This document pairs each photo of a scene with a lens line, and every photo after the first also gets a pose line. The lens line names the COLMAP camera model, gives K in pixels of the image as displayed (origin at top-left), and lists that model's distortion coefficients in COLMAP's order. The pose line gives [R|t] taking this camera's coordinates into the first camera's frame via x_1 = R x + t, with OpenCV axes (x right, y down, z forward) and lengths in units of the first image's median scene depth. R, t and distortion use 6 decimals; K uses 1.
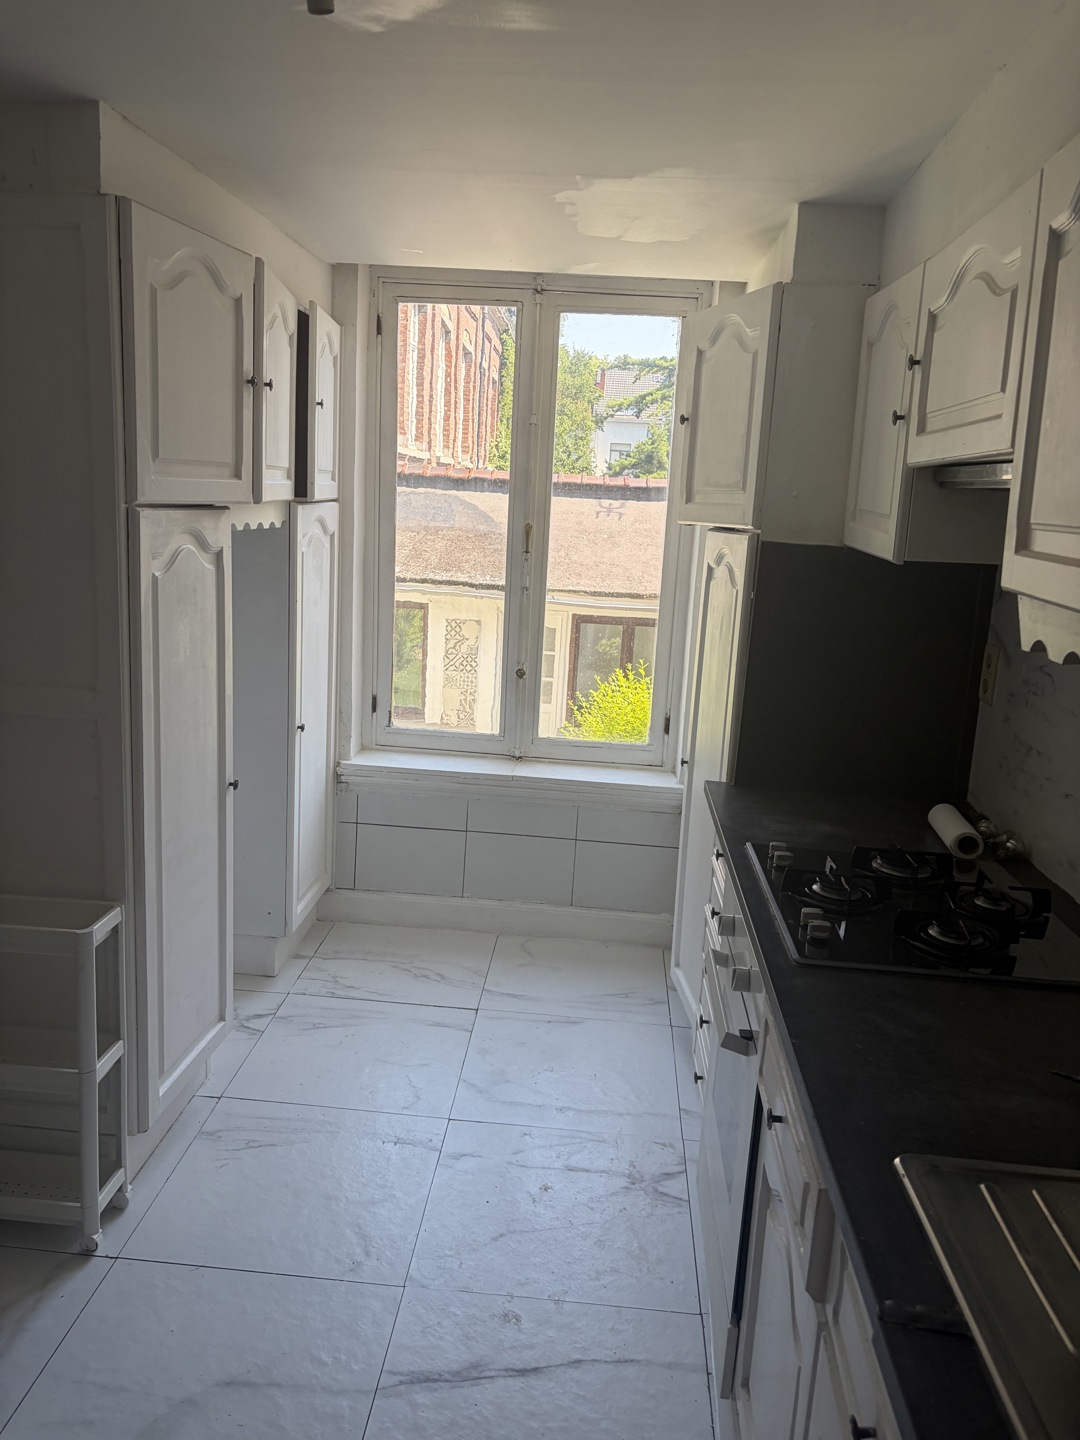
lens RADIAL K [[1082.6, 0, 535.1], [0, 1082.6, 718.9], [0, 0, 1]] dist [0.048267, -0.046587]
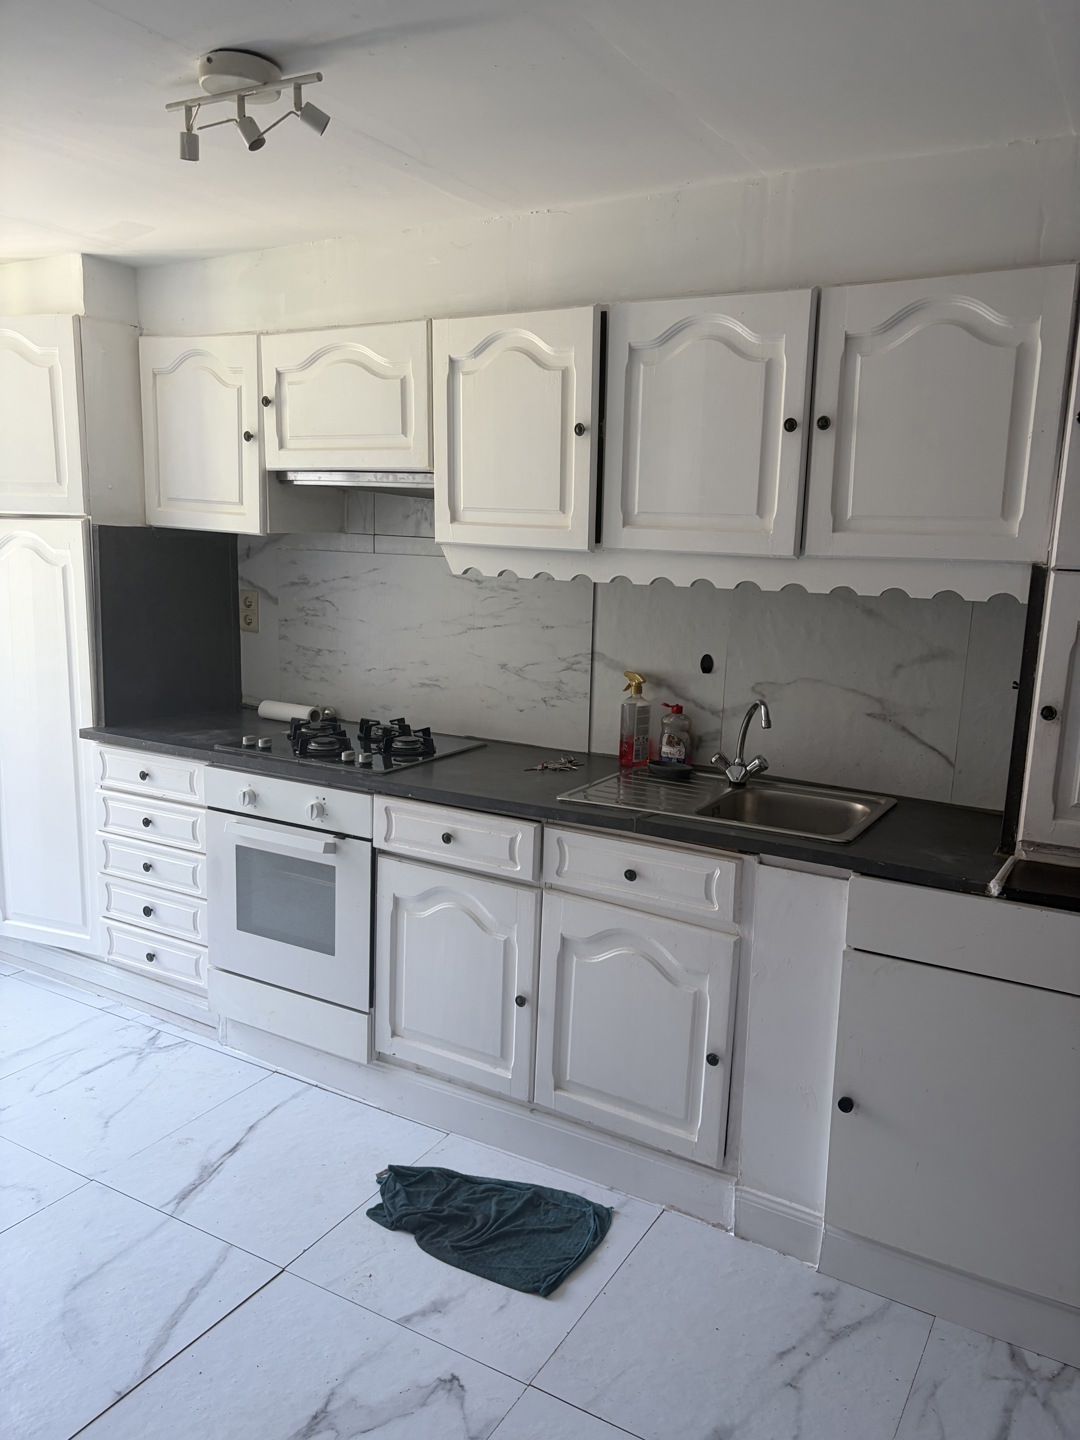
lens RADIAL K [[1082.6, 0, 542.4], [0, 1082.6, 722.3], [0, 0, 1]] dist [0.048267, -0.046587]
pose [[0.445931, -0.195632, 0.873426, -0.811893], [0.175625, 0.975977, 0.128936, -0.017650], [-0.877668, 0.095899, 0.469577, -0.006616]]
